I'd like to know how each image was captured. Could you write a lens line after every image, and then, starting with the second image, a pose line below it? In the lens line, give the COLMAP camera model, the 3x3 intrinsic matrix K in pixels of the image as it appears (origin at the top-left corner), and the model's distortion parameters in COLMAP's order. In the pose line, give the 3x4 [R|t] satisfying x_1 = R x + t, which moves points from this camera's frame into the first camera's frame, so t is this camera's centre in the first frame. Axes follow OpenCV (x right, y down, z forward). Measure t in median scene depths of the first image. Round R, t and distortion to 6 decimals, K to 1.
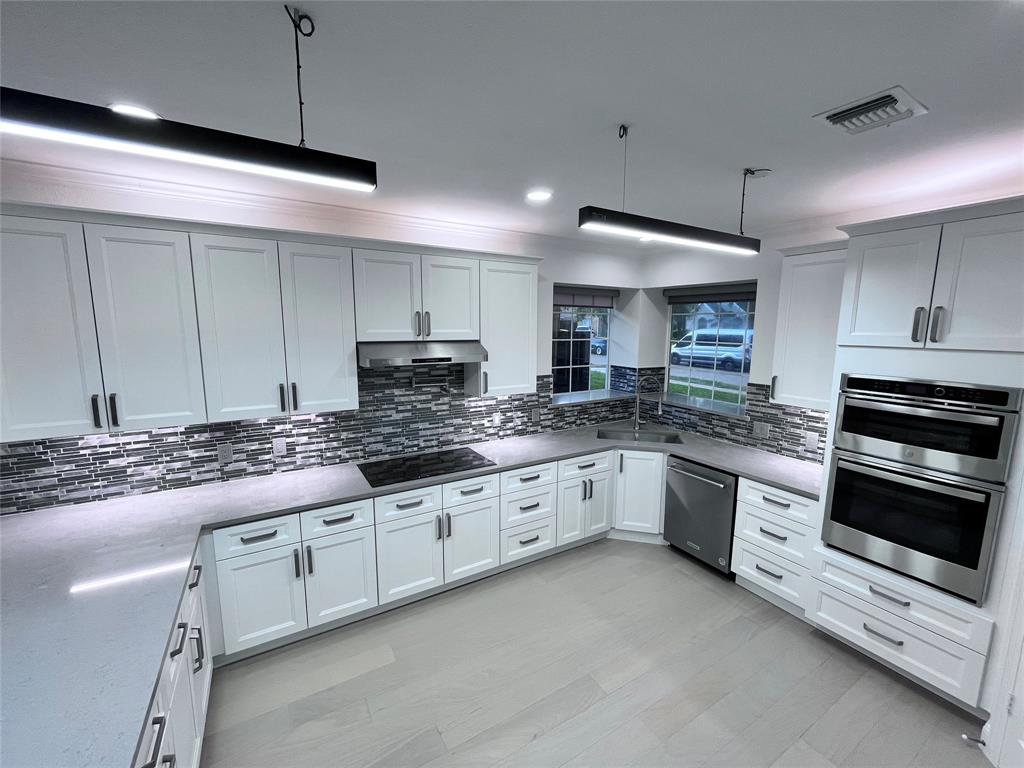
lens RADIAL K [[415.7, 0, 511.0], [0, 415.7, 385.4], [0, 0, 1]] dist [-0.001620, -0.000230]
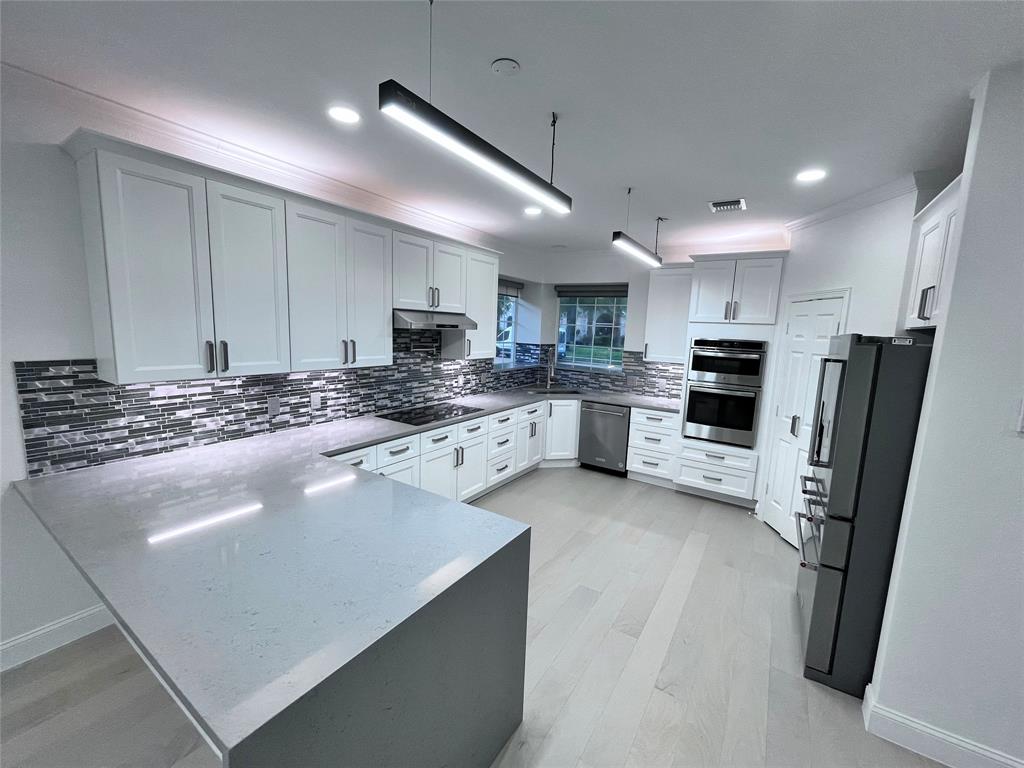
lens RADIAL K [[415.7, 0, 511.0], [0, 415.7, 385.4], [0, 0, 1]] dist [-0.001620, -0.000230]
pose [[0.898025, -0.032058, 0.438776, -0.543921], [0.028132, 0.999485, 0.015447, 0.099410], [-0.439045, -0.001528, 0.898464, -0.210223]]
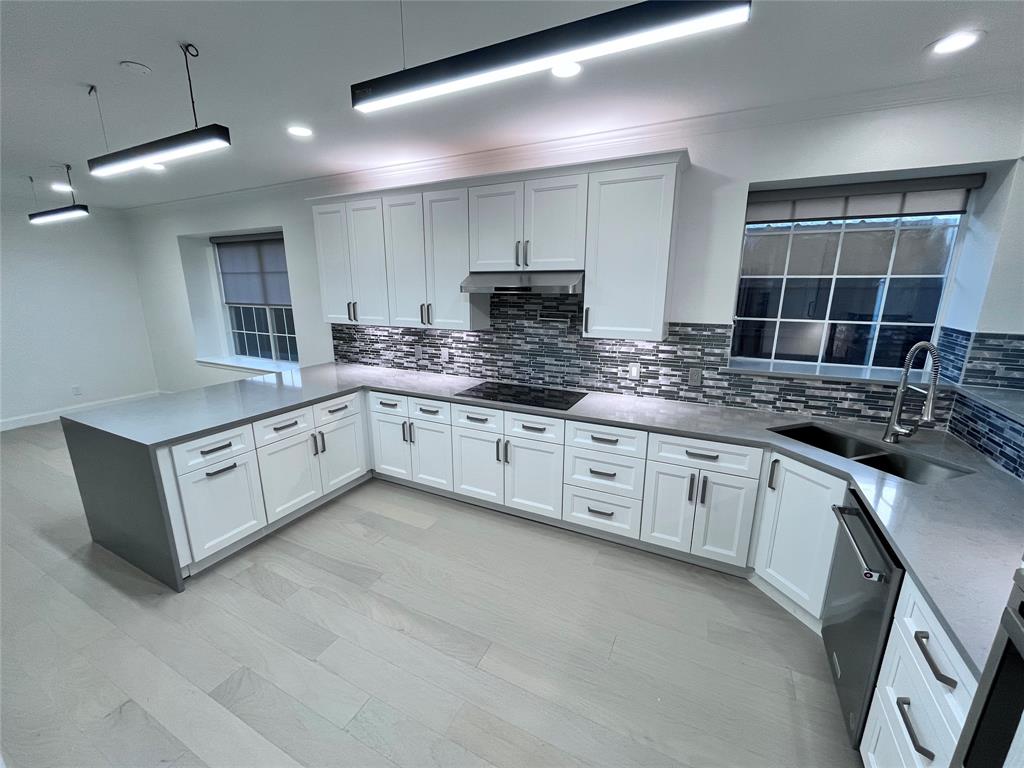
lens RADIAL K [[415.7, 0, 511.0], [0, 415.7, 385.4], [0, 0, 1]] dist [-0.001620, -0.000230]
pose [[0.538891, 0.192782, -0.820019, 0.641660], [-0.116823, 0.981157, 0.153893, 0.013351], [0.834235, 0.012866, 0.551258, 0.416424]]
